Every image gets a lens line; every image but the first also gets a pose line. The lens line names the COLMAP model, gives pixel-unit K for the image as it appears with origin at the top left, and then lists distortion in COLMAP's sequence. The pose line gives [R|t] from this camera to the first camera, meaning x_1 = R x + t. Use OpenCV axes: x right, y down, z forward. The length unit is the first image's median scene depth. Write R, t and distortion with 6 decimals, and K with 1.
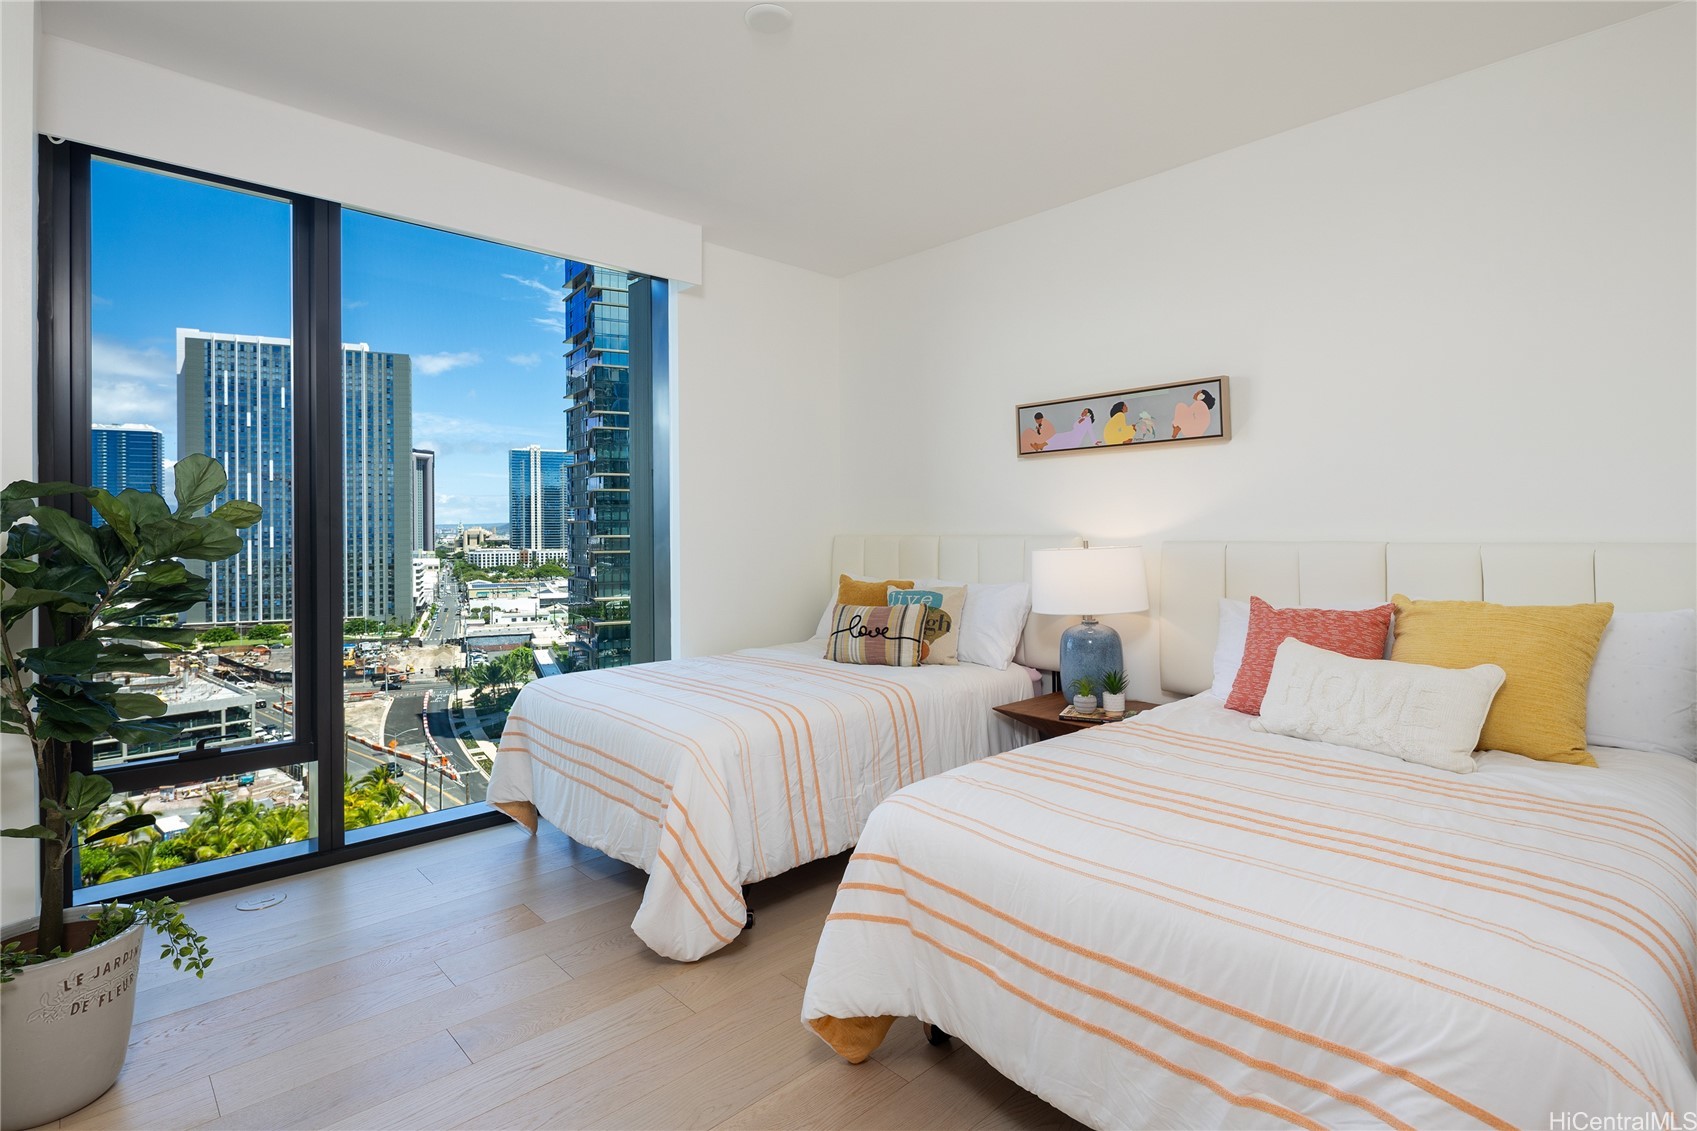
lens RADIAL K [[831.8, 0, 837.3], [0, 831.8, 537.8], [0, 0, 1]] dist [0.006973, -0.004364]
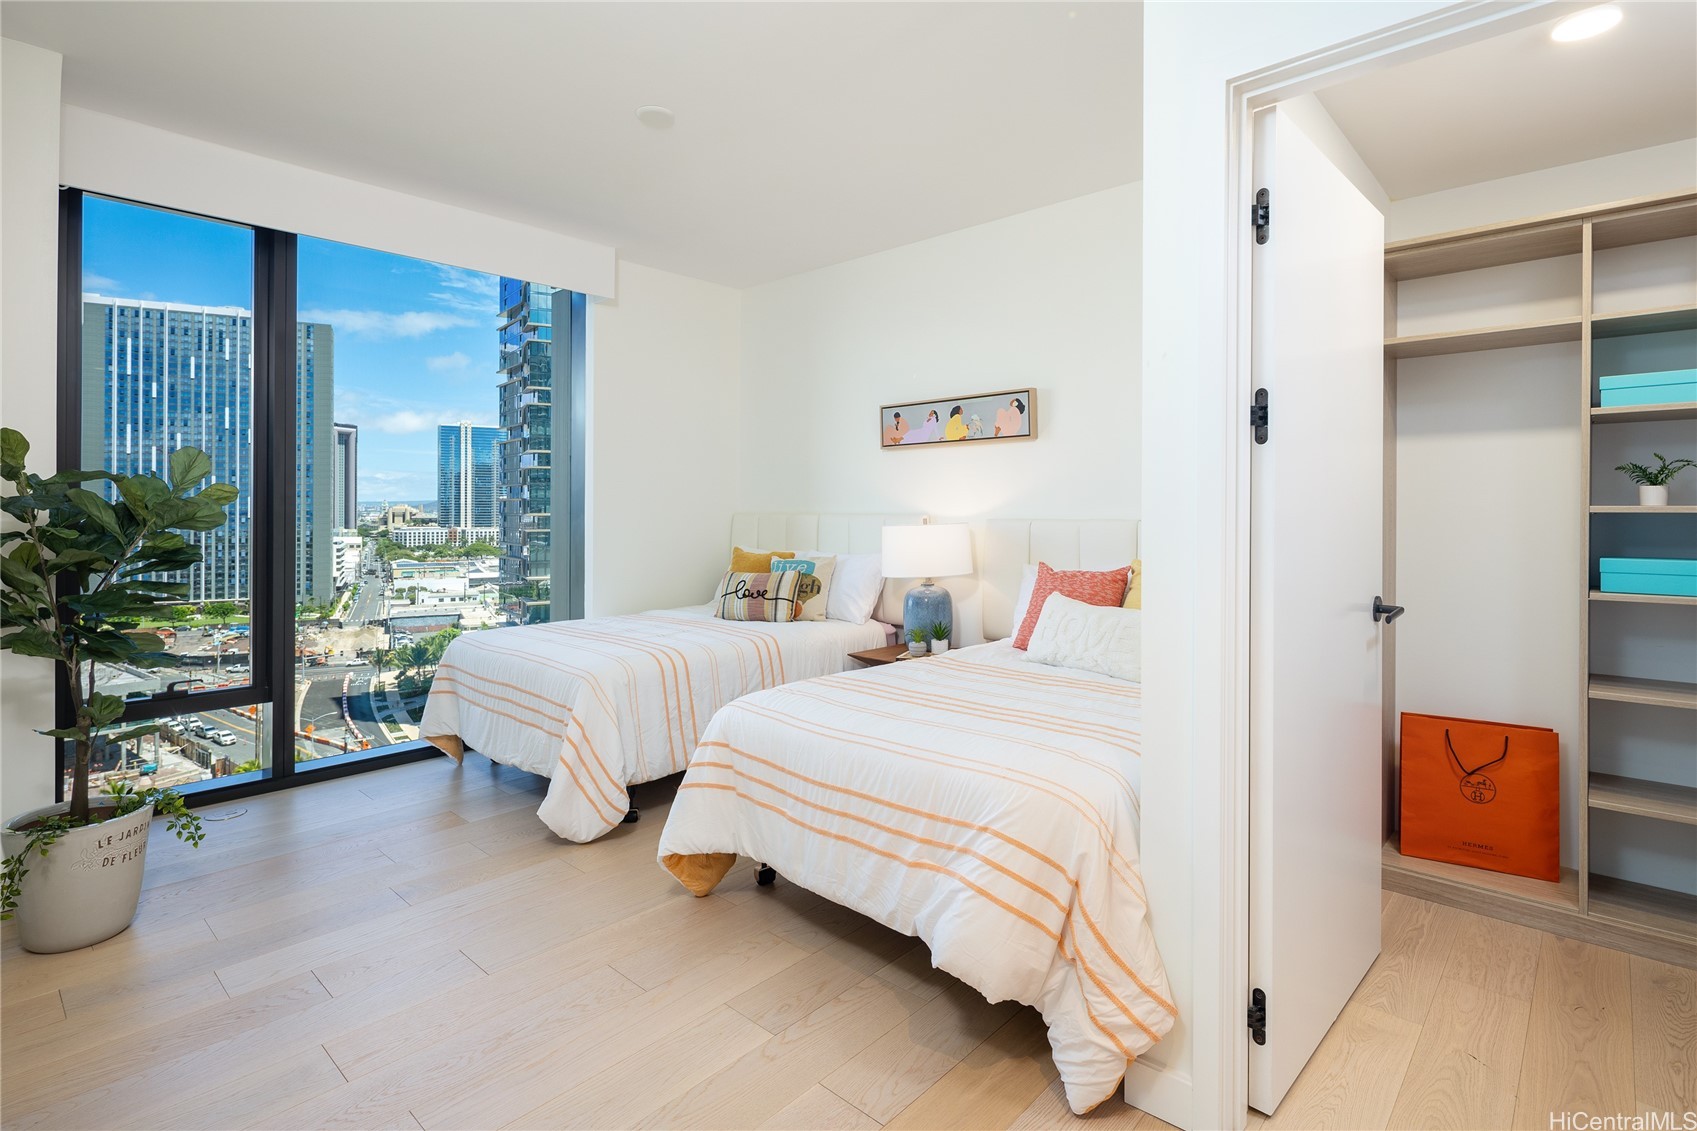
lens RADIAL K [[831.8, 0, 843.9], [0, 831.8, 504.1], [0, 0, 1]] dist [0.006973, -0.004364]
pose [[0.996879, 0.004990, 0.078790, 0.076818], [-0.003763, 0.999869, -0.015714, 0.002099], [-0.078858, 0.015369, 0.996767, -0.208622]]
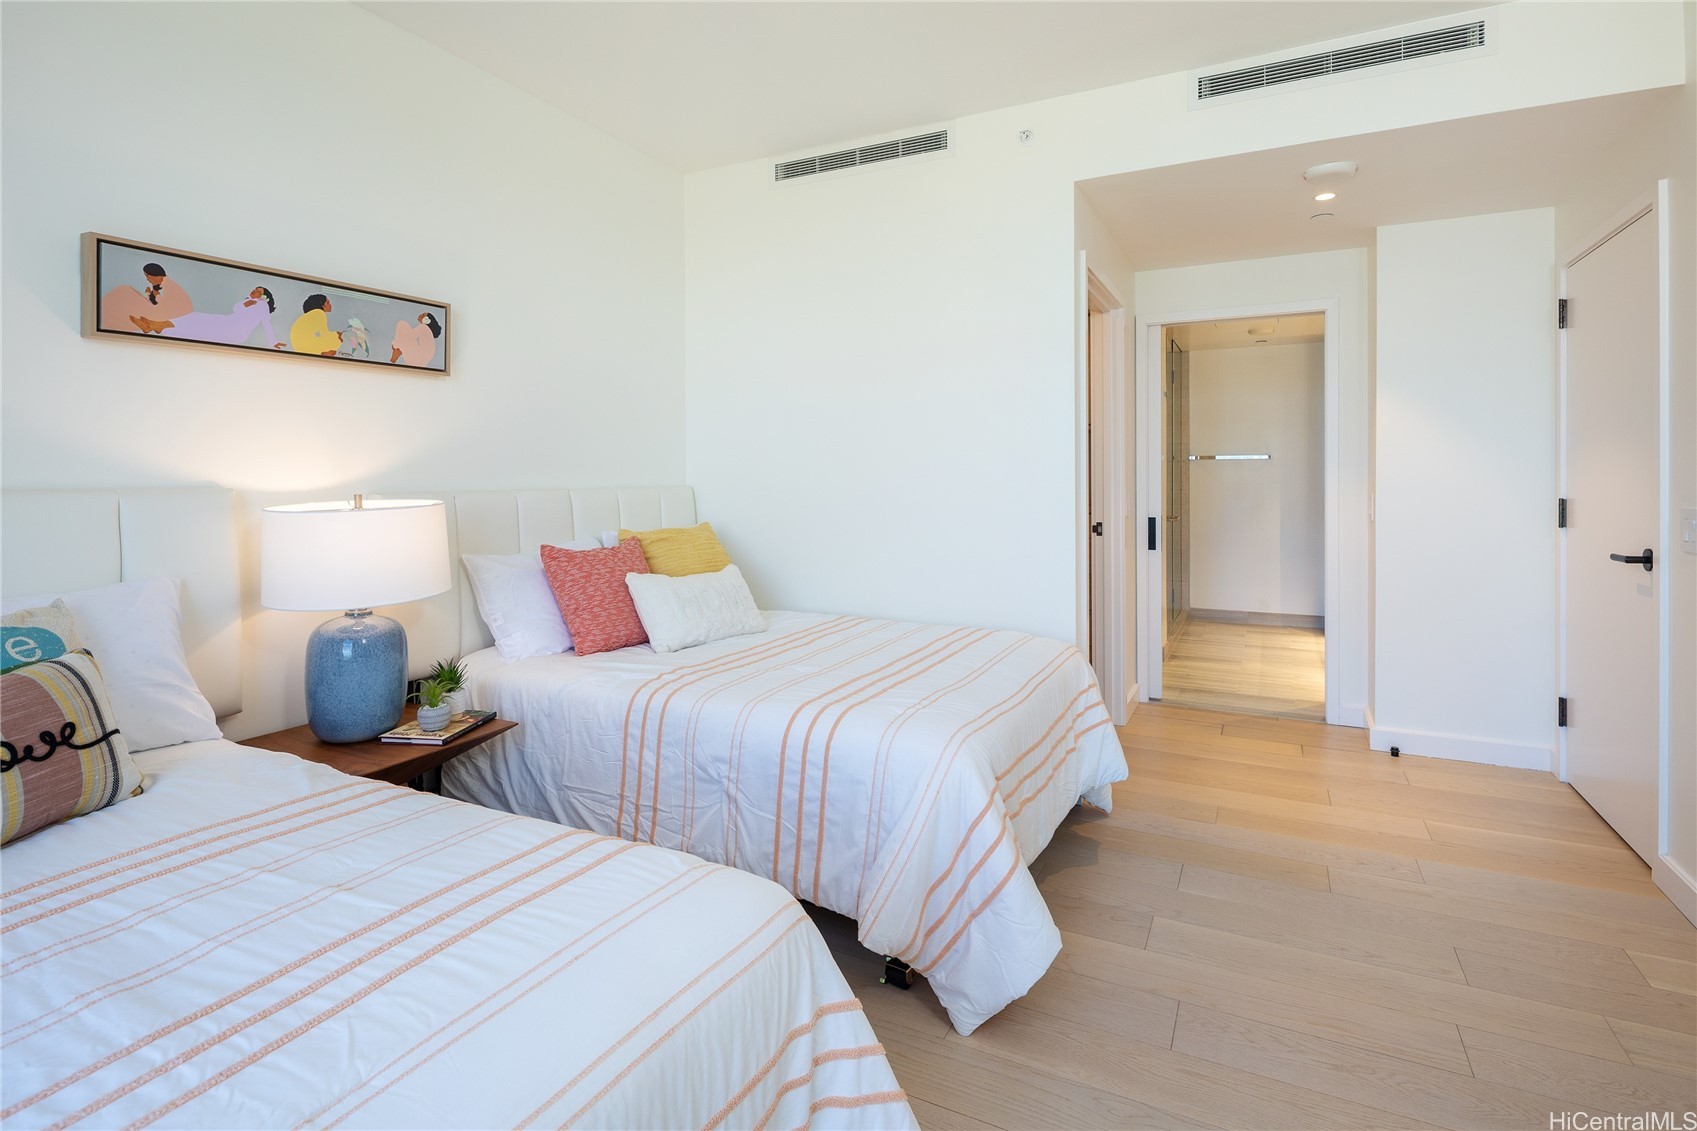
lens RADIAL K [[831.8, 0, 890.9], [0, 831.8, 472.2], [0, 0, 1]] dist [0.006973, -0.004364]
pose [[-0.365705, 0.006853, 0.930706, -0.477530], [0.006666, 0.999967, -0.004744, -0.008694], [-0.930707, 0.004469, -0.365738, 0.811834]]
